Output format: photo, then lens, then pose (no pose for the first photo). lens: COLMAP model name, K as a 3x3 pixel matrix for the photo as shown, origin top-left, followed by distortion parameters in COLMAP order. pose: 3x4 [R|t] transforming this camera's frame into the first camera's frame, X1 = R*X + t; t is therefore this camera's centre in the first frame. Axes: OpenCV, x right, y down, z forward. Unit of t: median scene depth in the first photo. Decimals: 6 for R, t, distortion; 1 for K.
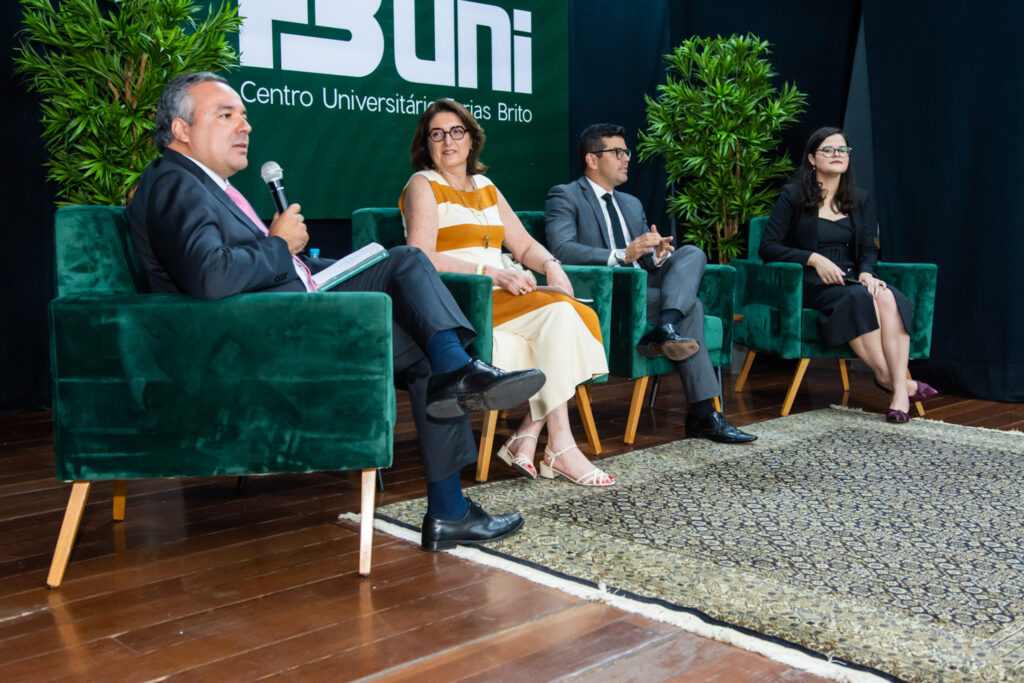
lens RADIAL K [[1150.7, 0, 530.4], [0, 1150.7, 305.8], [0, 0, 1]] dist [0.054026, 0.000000]
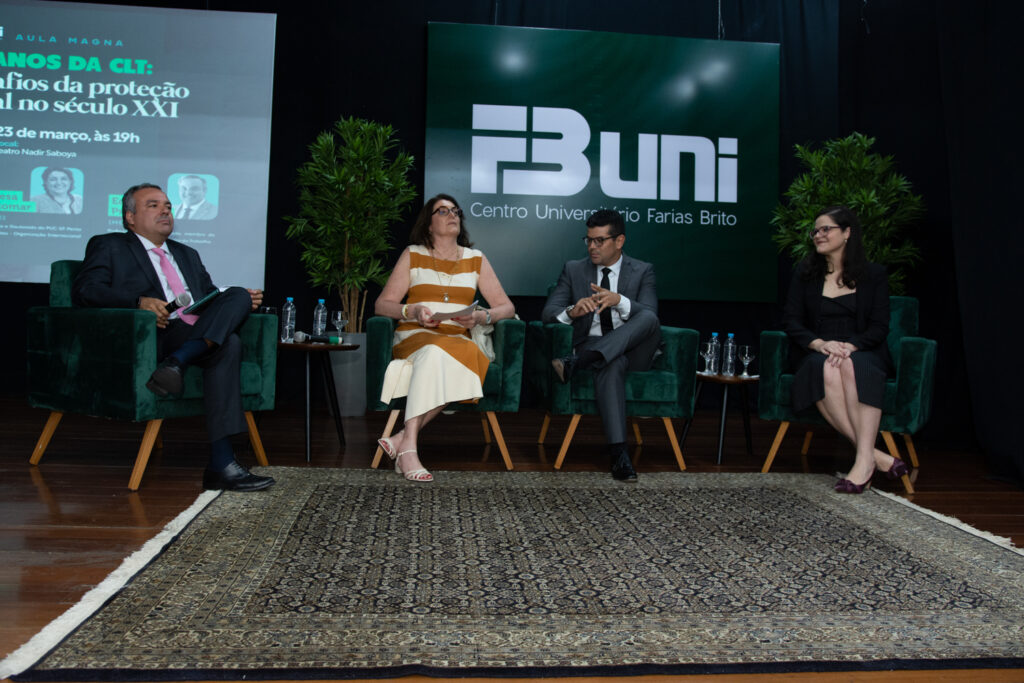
lens RADIAL K [[806.3, 0, 511.2], [0, 806.3, 316.2], [0, 0, 1]] dist [-0.070274, 0.049420]
pose [[0.764194, 0.021552, -0.644626, 0.539347], [-0.079496, 0.994968, -0.060976, 0.014999], [0.640069, 0.097843, 0.762062, 0.282473]]
